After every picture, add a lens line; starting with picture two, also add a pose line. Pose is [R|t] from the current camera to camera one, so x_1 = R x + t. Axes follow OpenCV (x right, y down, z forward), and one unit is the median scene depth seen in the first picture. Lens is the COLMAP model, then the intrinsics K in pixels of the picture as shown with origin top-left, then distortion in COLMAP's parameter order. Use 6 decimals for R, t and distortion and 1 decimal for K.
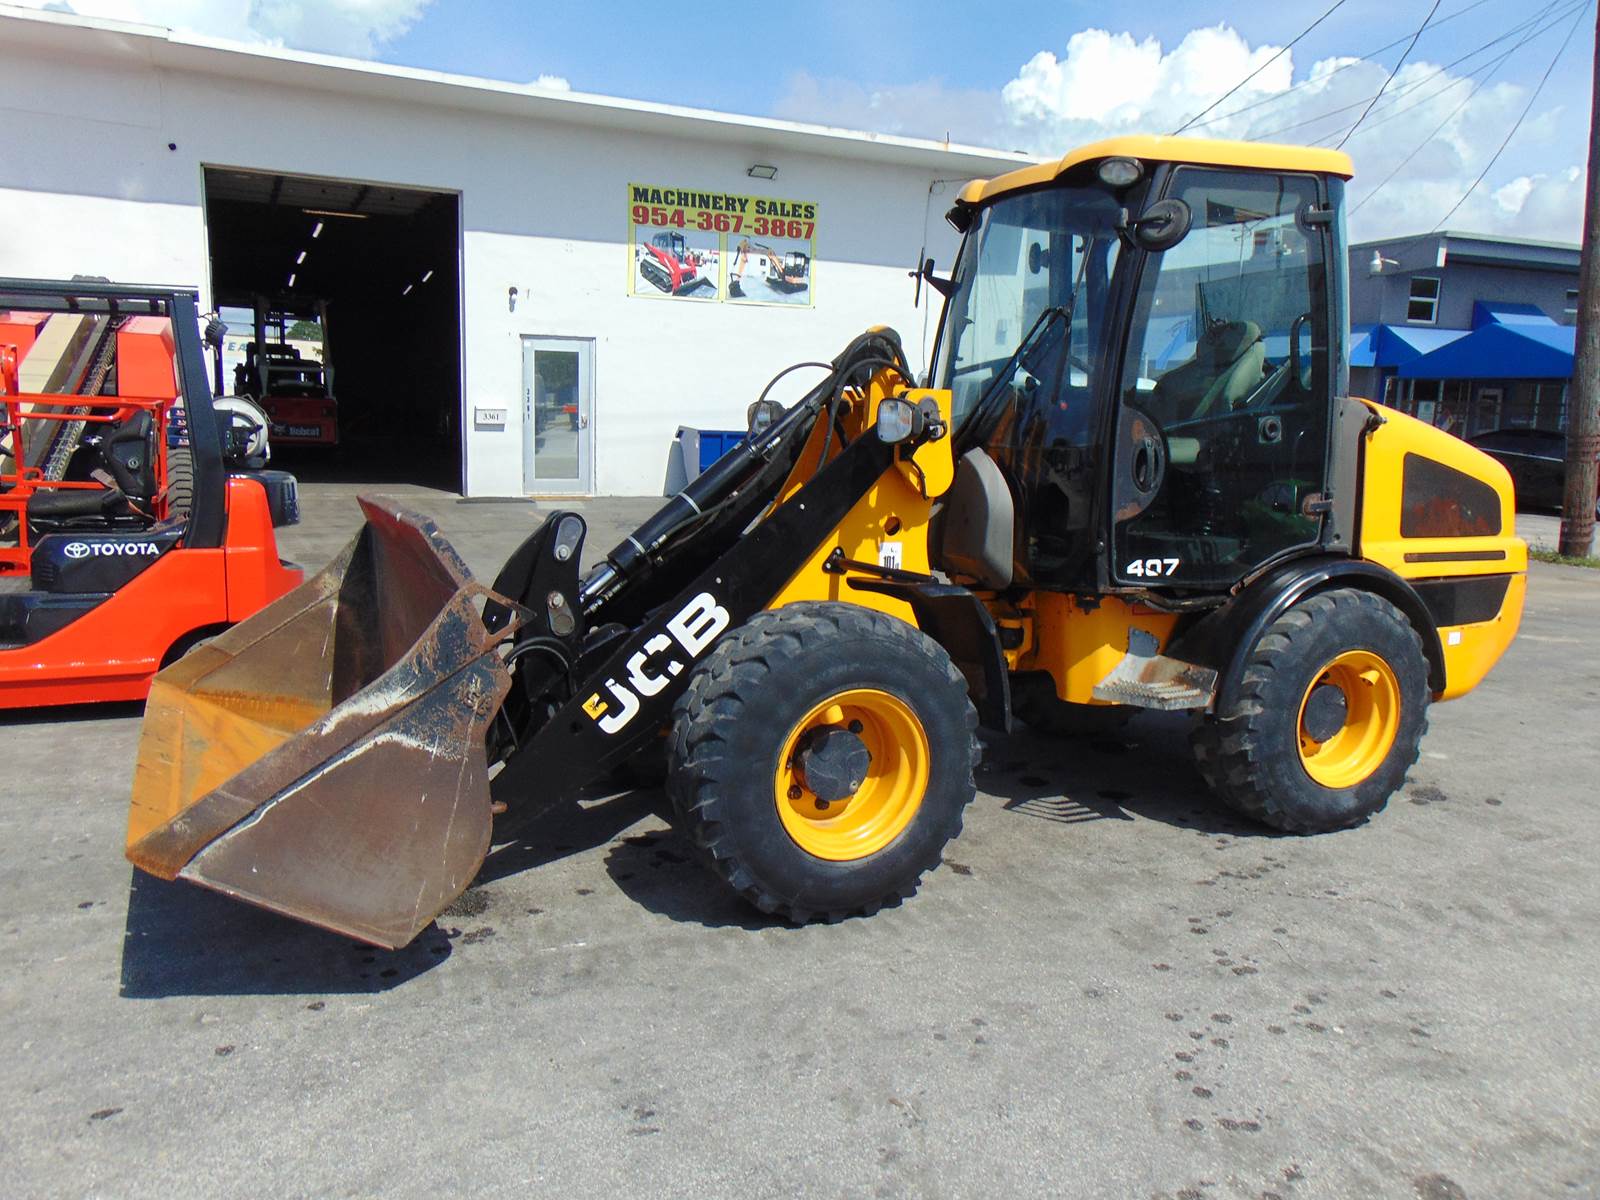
lens RADIAL K [[1194.0, 0, 802.6], [0, 1194.0, 606.0], [0, 0, 1]] dist [-0.034865, 0.080402]
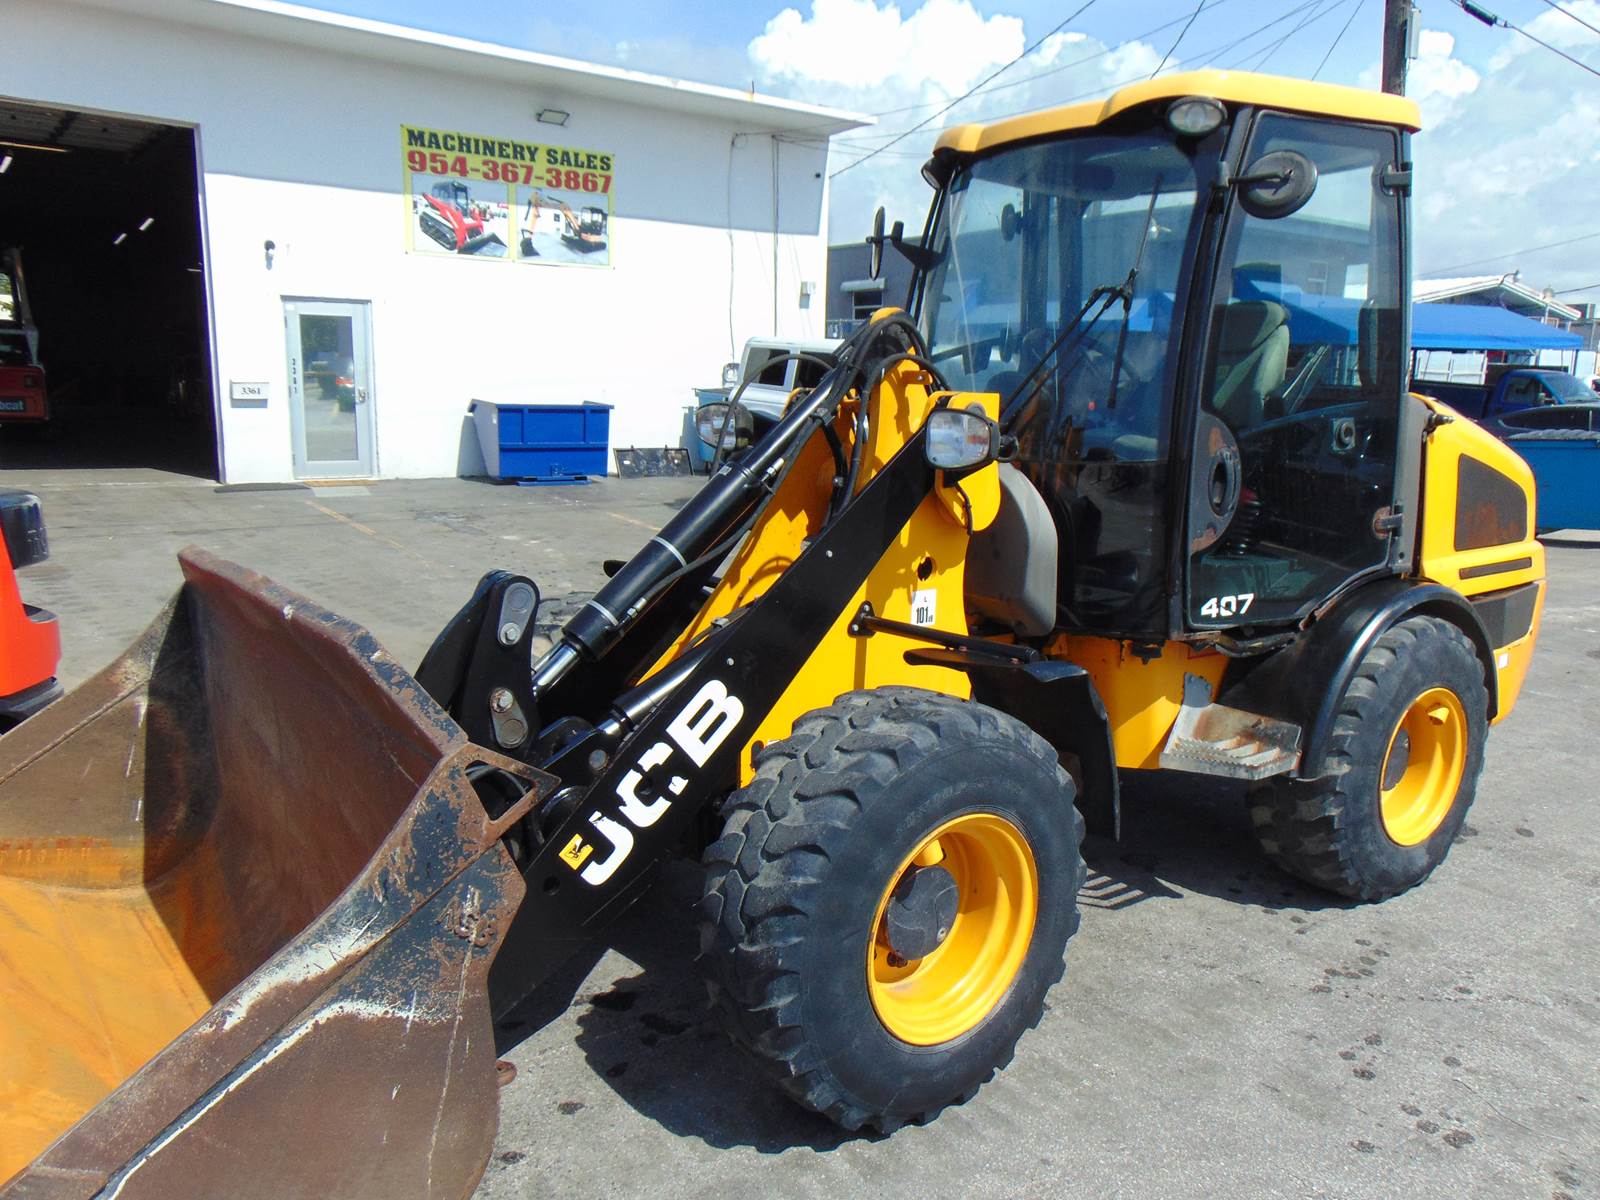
lens RADIAL K [[1194.0, 0, 802.6], [0, 1194.0, 606.0], [0, 0, 1]] dist [-0.034865, 0.080402]
pose [[0.980637, -0.044353, 0.190743, -0.146214], [0.037991, 0.998597, 0.036881, -0.071378], [-0.192111, -0.028921, 0.980947, 0.241366]]
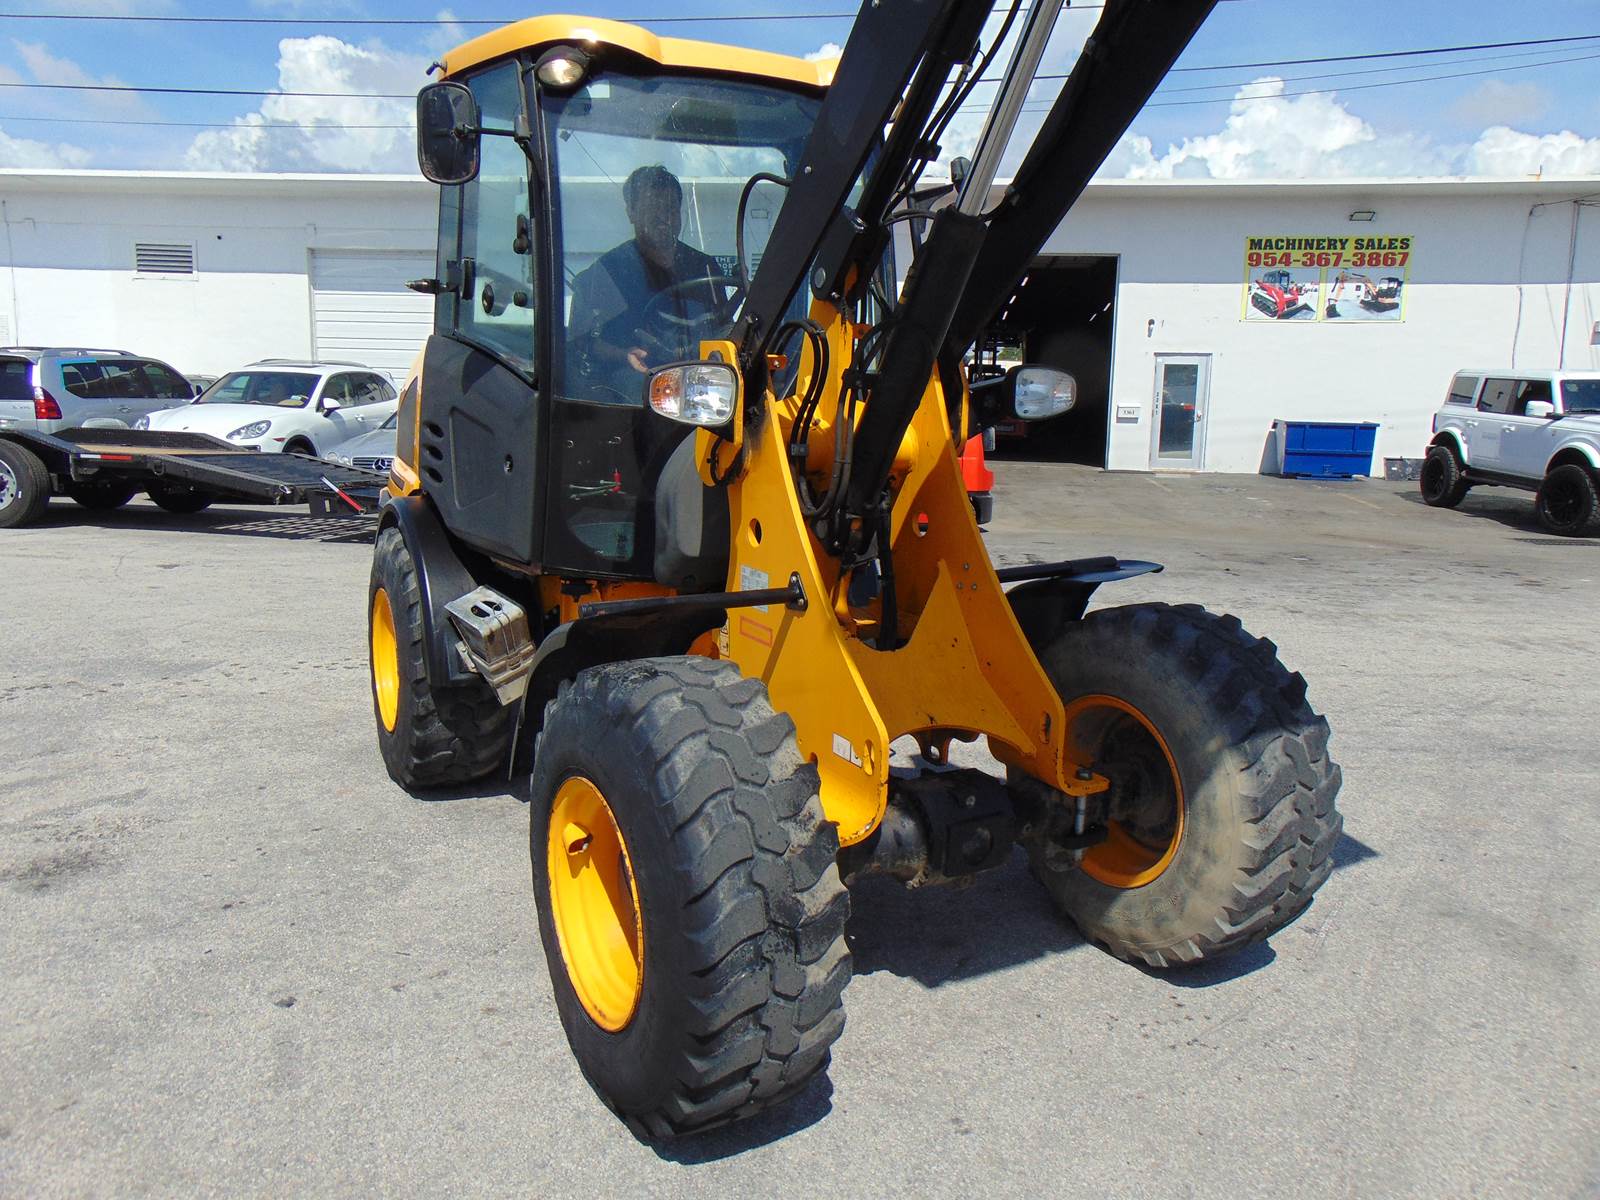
lens RADIAL K [[1194.0, 0, 802.6], [0, 1194.0, 606.0], [0, 0, 1]] dist [-0.034865, 0.080402]
pose [[0.847323, 0.072961, -0.526042, 0.627672], [-0.080718, 0.996703, 0.008223, 0.328756], [0.524908, 0.035493, 0.850419, -1.450806]]
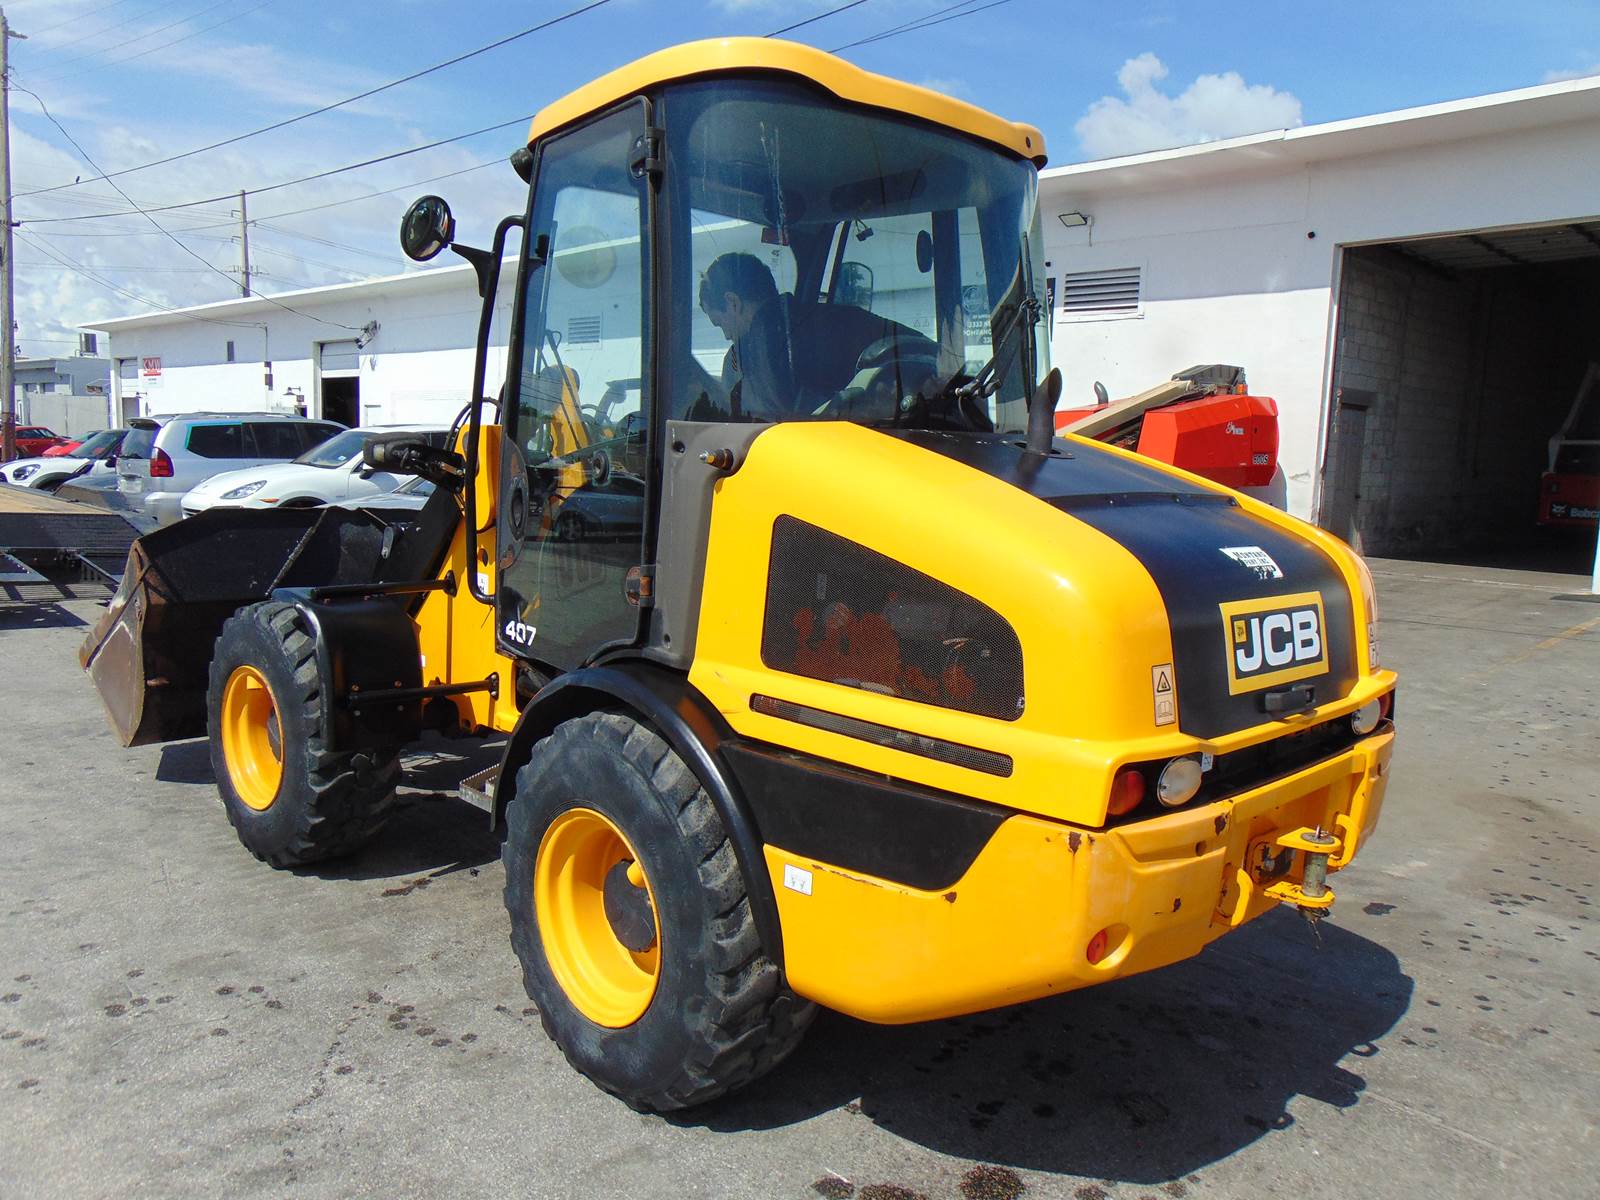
lens RADIAL K [[1192.4, 0, 802.4], [0, 1192.4, 606.2], [0, 0, 1]] dist [-0.036800, 0.081634]
pose [[0.339454, 0.110188, -0.934146, 1.085192], [-0.175800, 0.983048, 0.052073, -0.122530], [0.924048, 0.146547, 0.353071, 0.859774]]
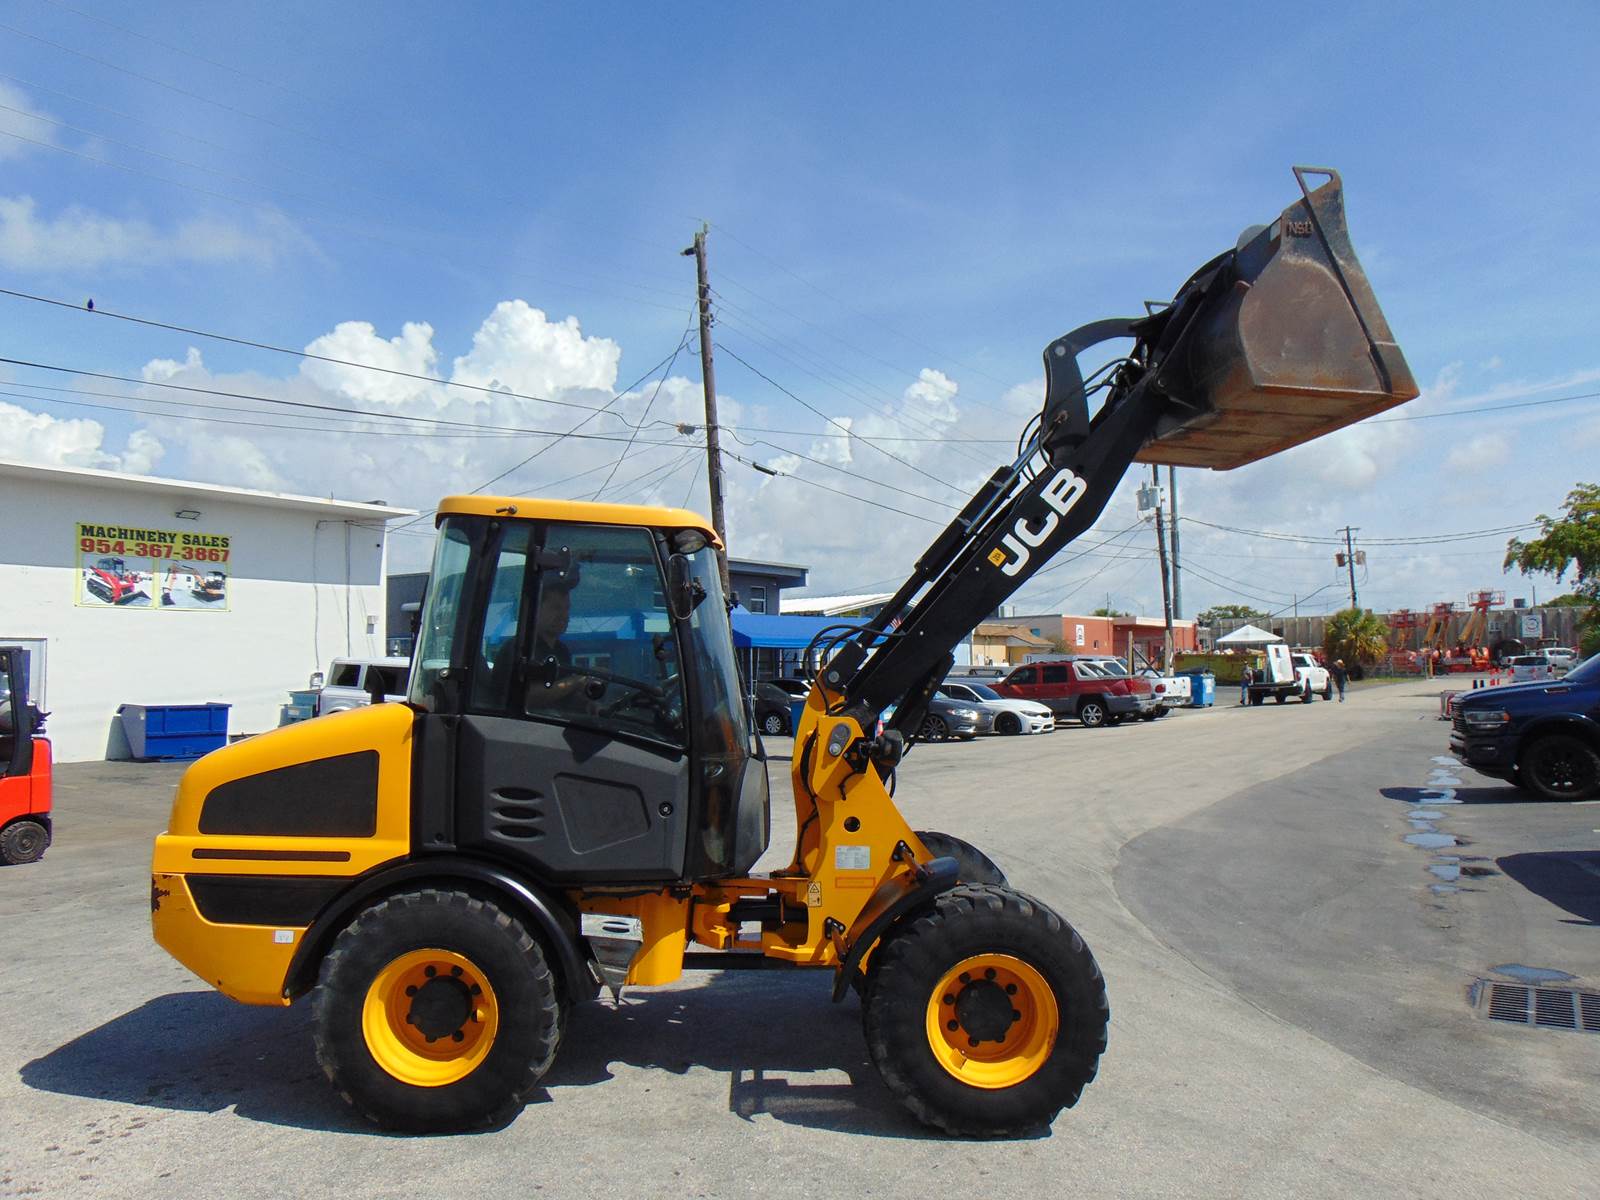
lens RADIAL K [[1194.0, 0, 802.6], [0, 1194.0, 606.0], [0, 0, 1]] dist [-0.034865, 0.080402]
pose [[0.857198, -0.011740, 0.514853, -0.532754], [0.124973, 0.974598, -0.185850, 0.303244], [-0.499593, 0.223653, 0.836891, -1.843197]]
